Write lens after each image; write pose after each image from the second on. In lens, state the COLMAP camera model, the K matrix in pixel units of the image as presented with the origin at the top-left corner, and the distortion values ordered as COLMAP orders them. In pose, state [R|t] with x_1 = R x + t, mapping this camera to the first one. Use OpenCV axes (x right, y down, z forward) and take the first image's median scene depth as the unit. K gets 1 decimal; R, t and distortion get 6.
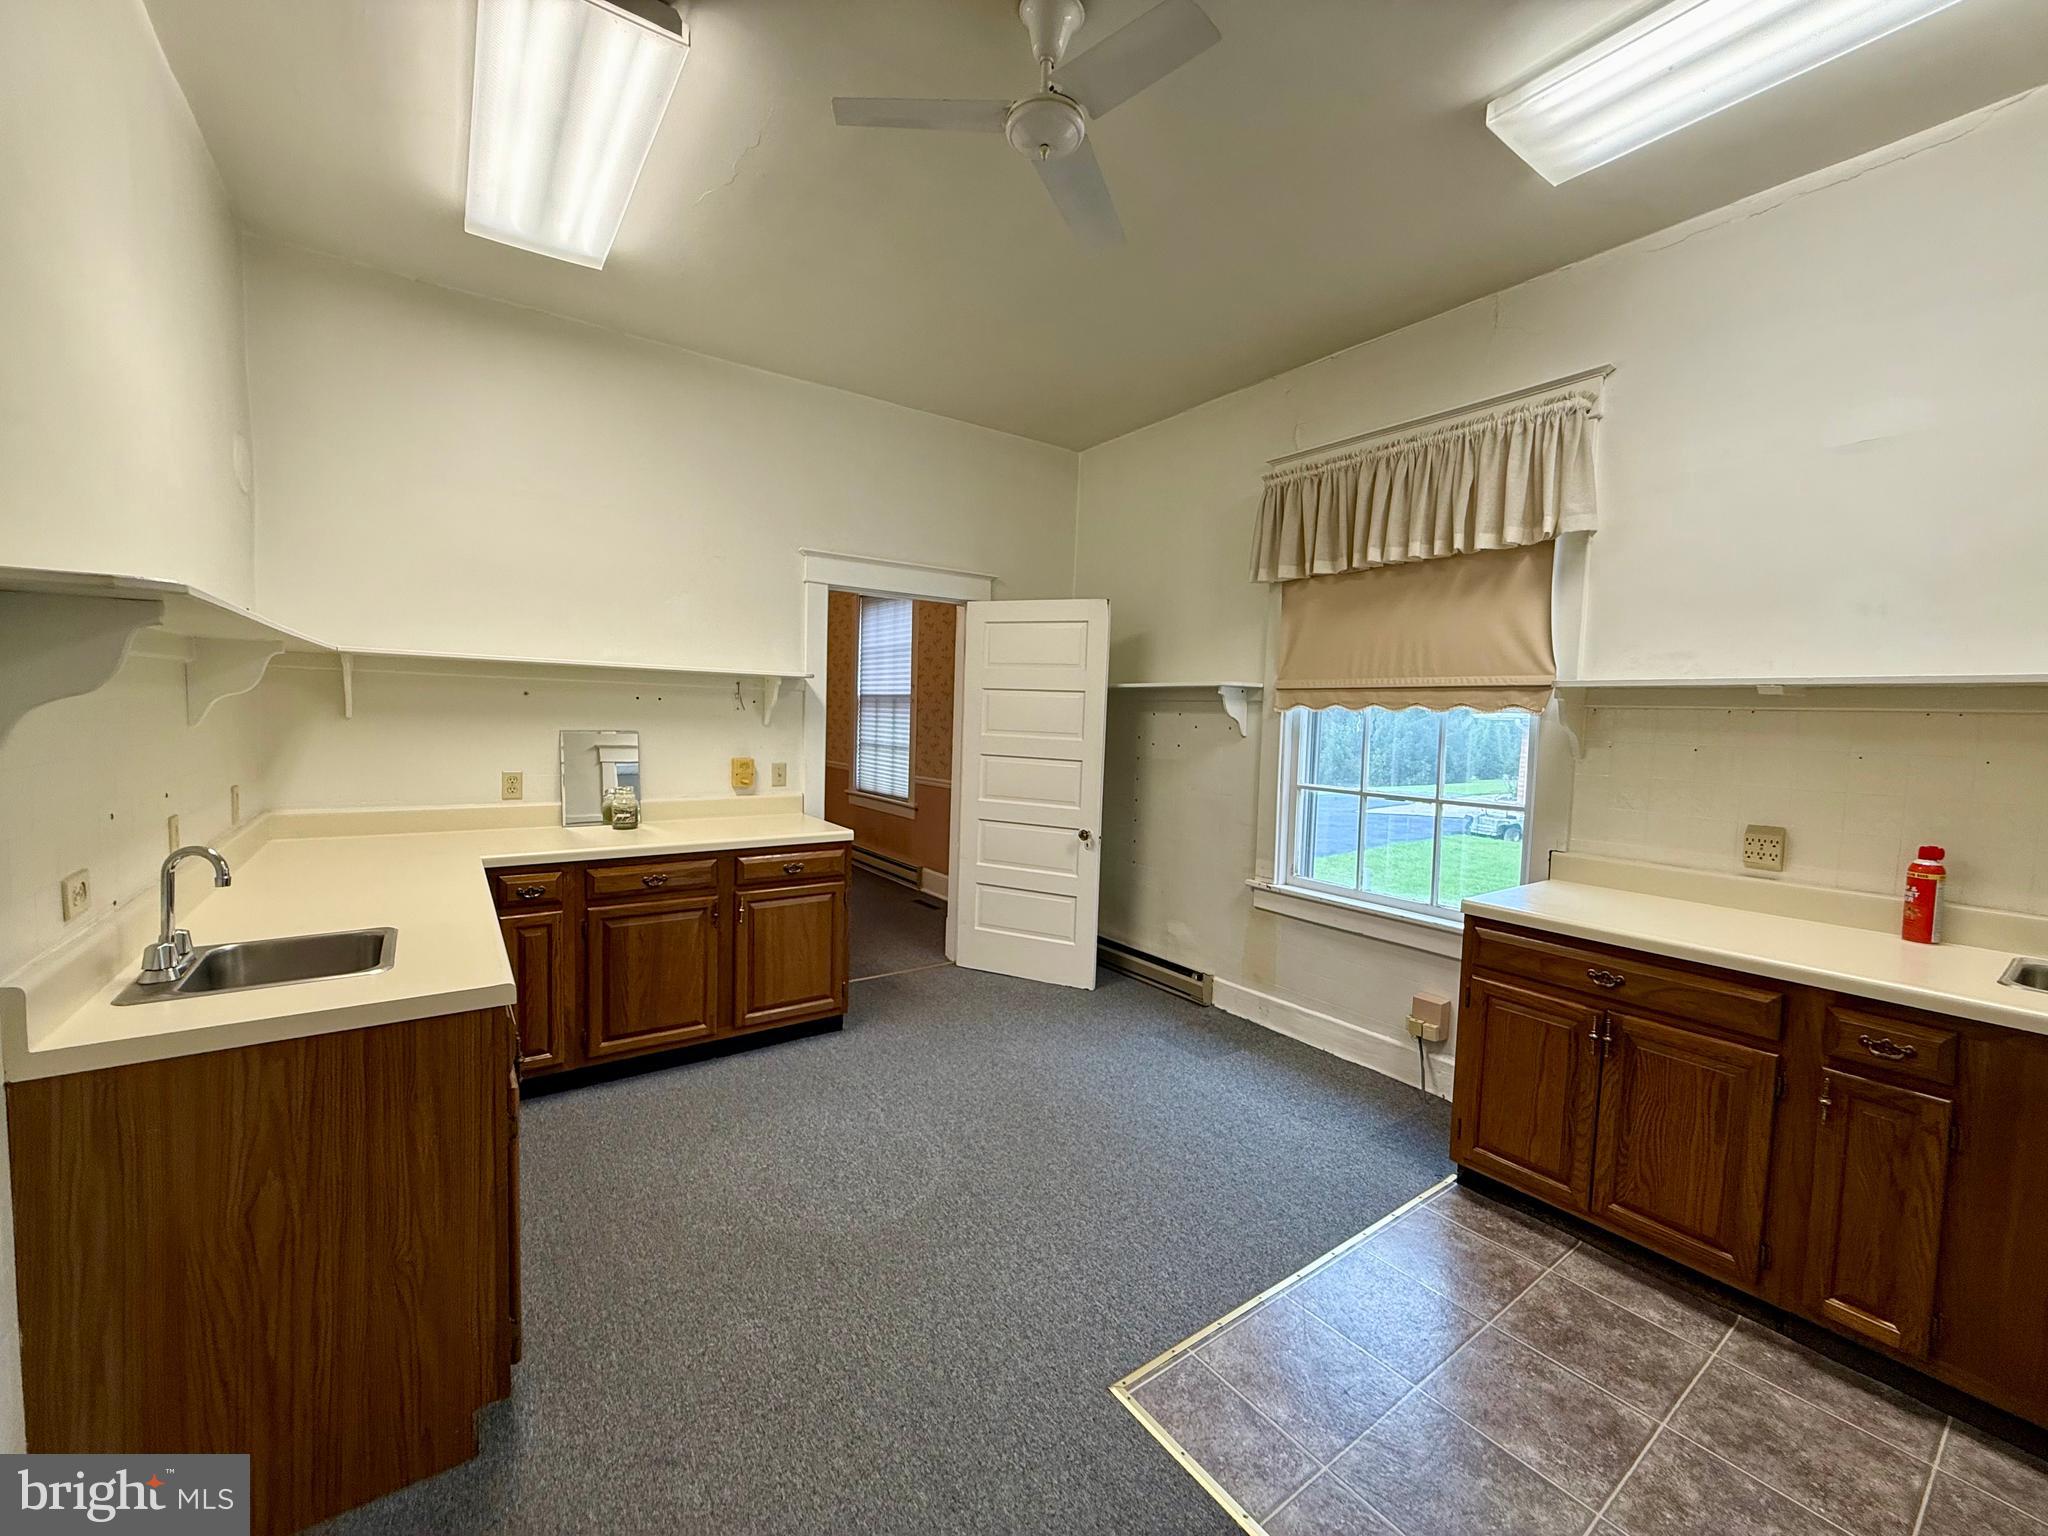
lens RADIAL K [[826.1, 0, 1020.0], [0, 826.1, 766.9], [0, 0, 1]] dist [0.001180, 0.000972]
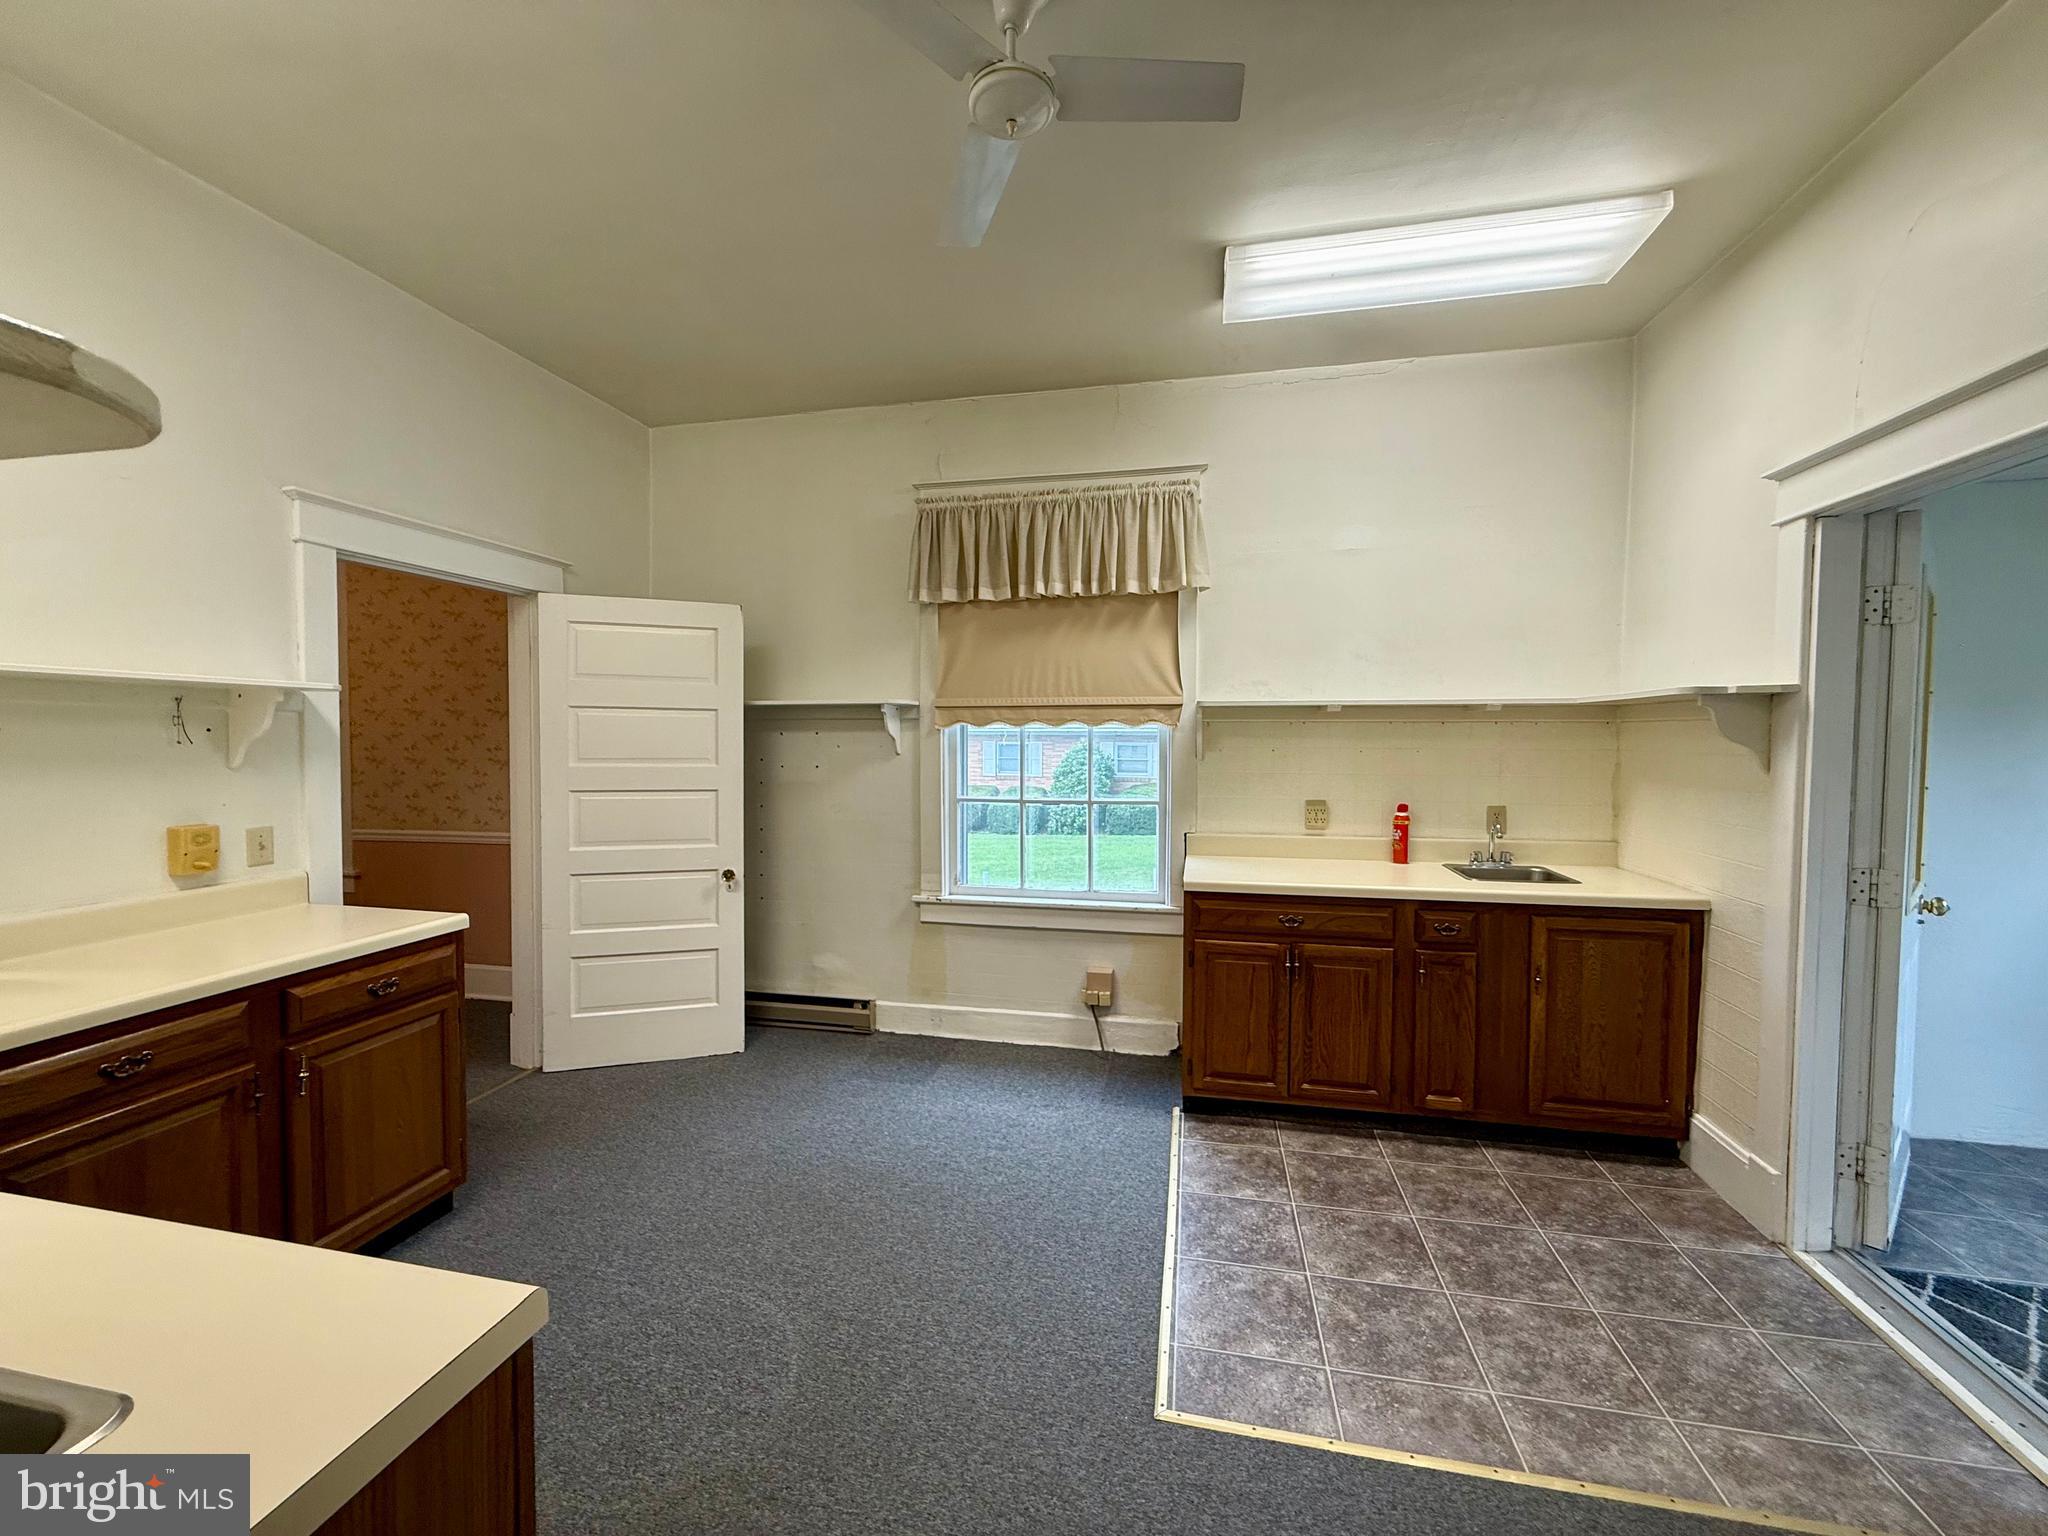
lens RADIAL K [[826.1, 0, 1022.9], [0, 826.1, 765.5], [0, 0, 1]] dist [0.001180, 0.000972]
pose [[0.736810, -0.050677, 0.674198, -0.375641], [0.062776, 0.998007, 0.006411, -0.025678], [-0.673180, 0.037600, 0.738523, 0.205967]]
